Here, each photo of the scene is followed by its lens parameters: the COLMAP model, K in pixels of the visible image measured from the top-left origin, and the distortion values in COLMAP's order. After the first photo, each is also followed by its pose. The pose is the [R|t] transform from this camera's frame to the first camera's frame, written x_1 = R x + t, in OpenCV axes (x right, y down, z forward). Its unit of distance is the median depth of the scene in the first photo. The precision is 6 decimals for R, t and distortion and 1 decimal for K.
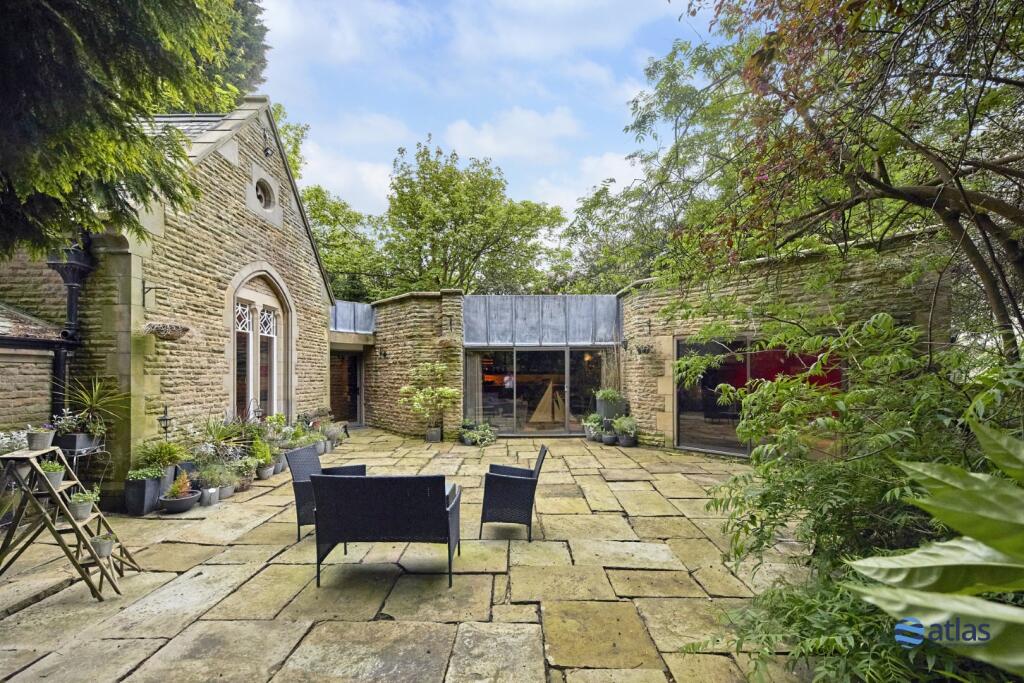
lens RADIAL K [[408.3, 0, 513.8], [0, 408.3, 377.2], [0, 0, 1]] dist [0.000753, -0.001583]
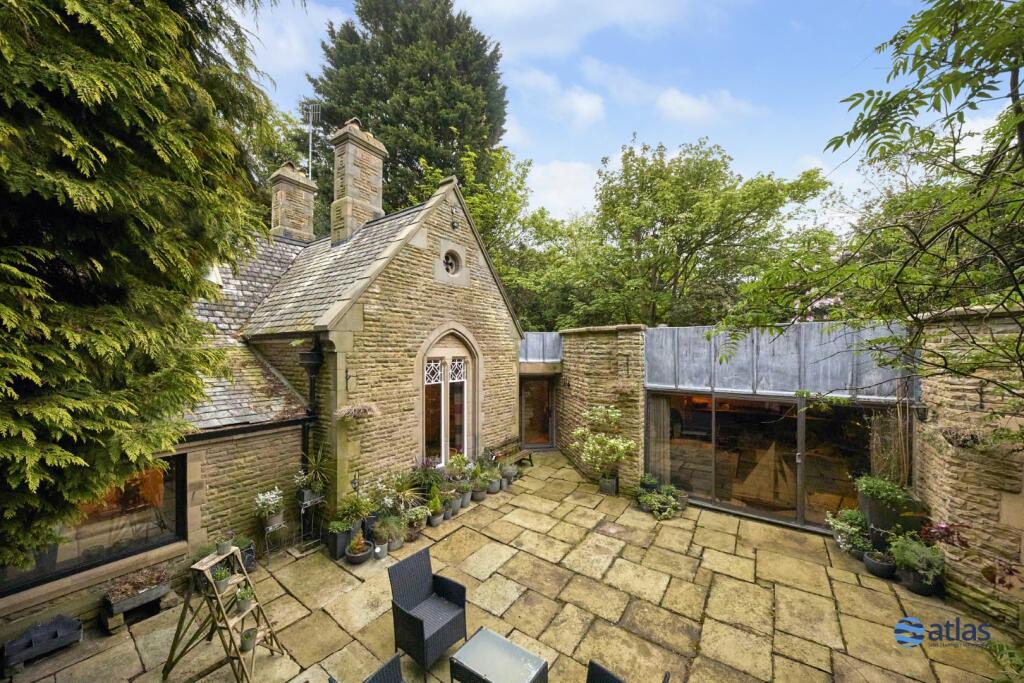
lens RADIAL K [[366.4, 0, 503.5], [0, 366.4, 342.7], [0, 0, 1]] dist [0.000525, -0.001439]
pose [[0.794910, 0.003753, -0.606716, 0.130670], [0.004014, 0.999926, 0.011446, -0.218899], [0.606715, -0.011534, 0.794836, 0.244379]]
